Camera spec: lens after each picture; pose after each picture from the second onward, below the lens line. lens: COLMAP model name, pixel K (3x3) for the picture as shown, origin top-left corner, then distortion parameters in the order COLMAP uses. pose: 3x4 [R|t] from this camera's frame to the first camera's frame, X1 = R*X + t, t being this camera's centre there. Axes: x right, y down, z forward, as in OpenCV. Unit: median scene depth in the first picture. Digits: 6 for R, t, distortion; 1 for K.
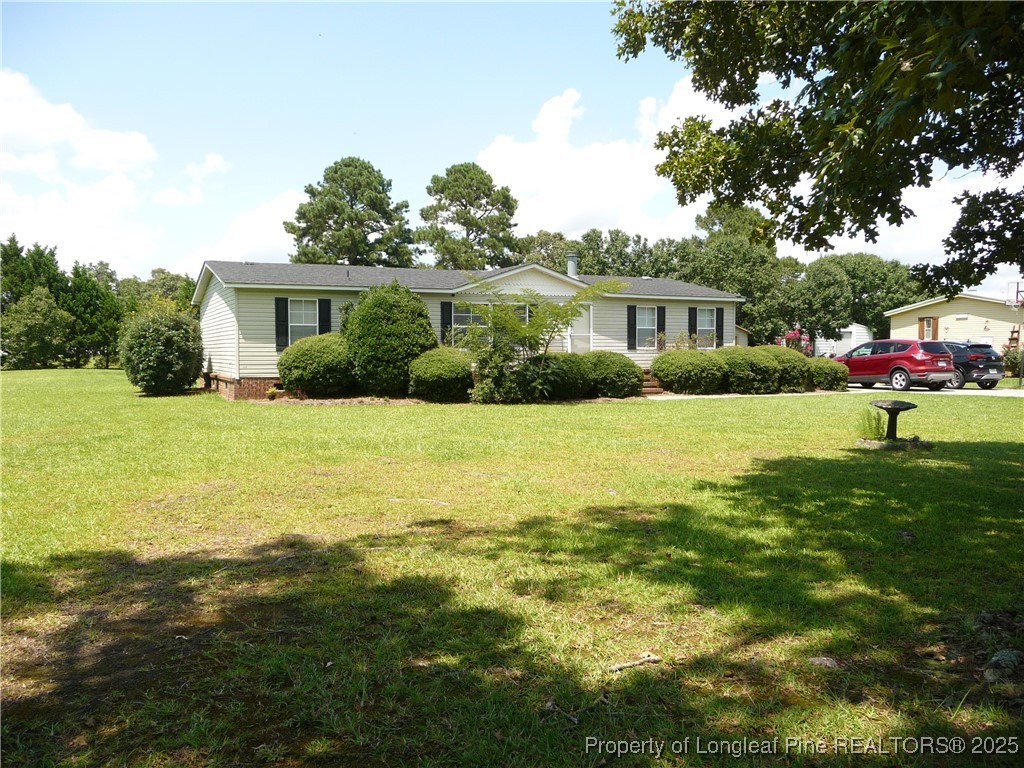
lens RADIAL K [[848.6, 0, 512.0], [0, 848.6, 384.0], [0, 0, 1]] dist [-0.008617, -0.015263]
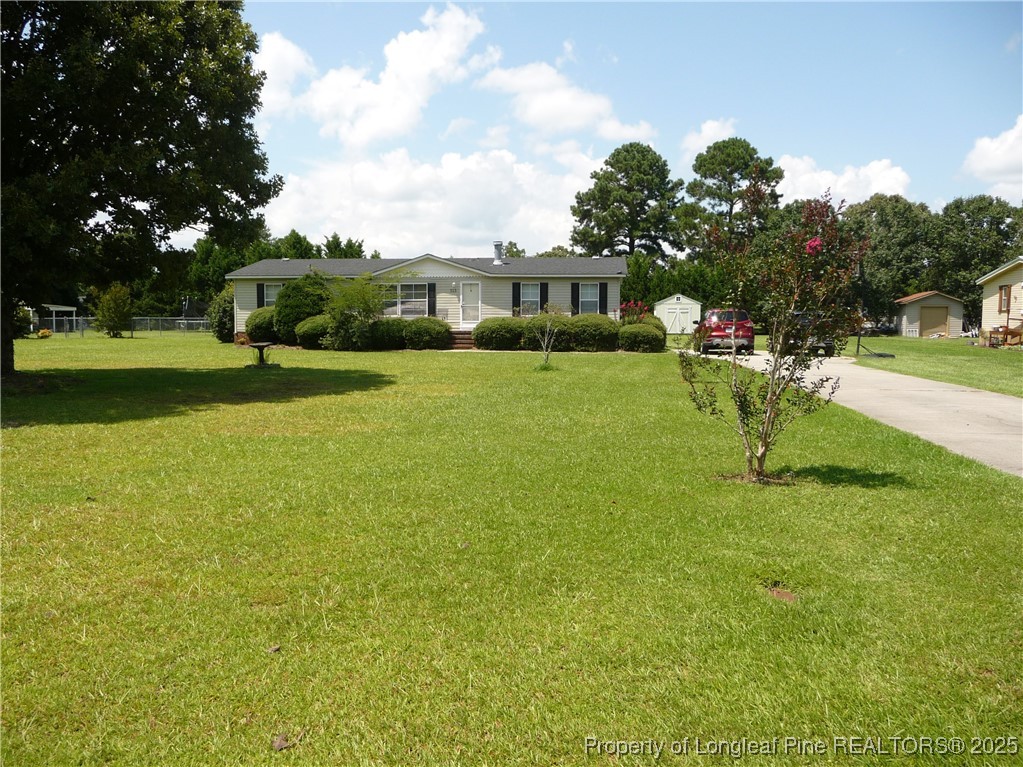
lens RADIAL K [[847.8, 0, 511.5], [0, 847.8, 383.5], [0, 0, 1]] dist [-0.008617, -0.015263]
pose [[0.849841, 0.047215, -0.524919, 0.412379], [-0.027032, 0.998573, 0.046055, 0.001060], [0.526345, -0.024950, 0.849905, -0.056359]]
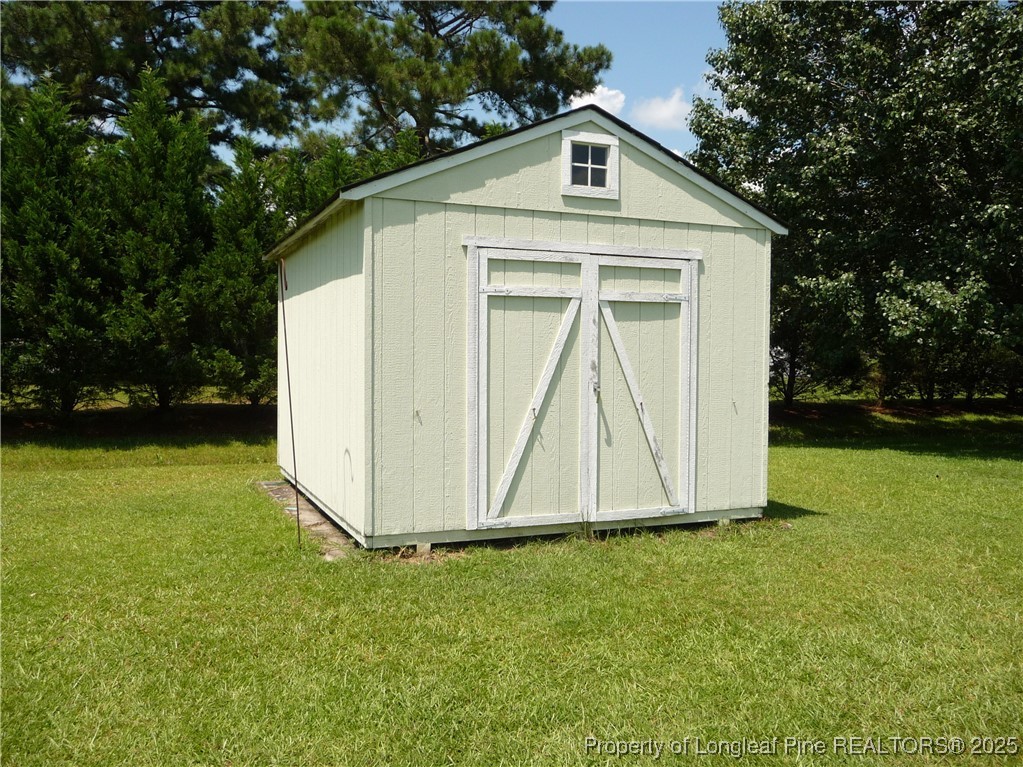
lens RADIAL K [[847.8, 0, 511.5], [0, 847.8, 383.5], [0, 0, 1]] dist [-0.008617, -0.015263]
pose [[0.999770, 0.012623, -0.017349, 0.000759], [-0.012677, 0.999915, -0.003022, -0.036586], [0.017309, 0.003241, 0.999845, 0.902433]]
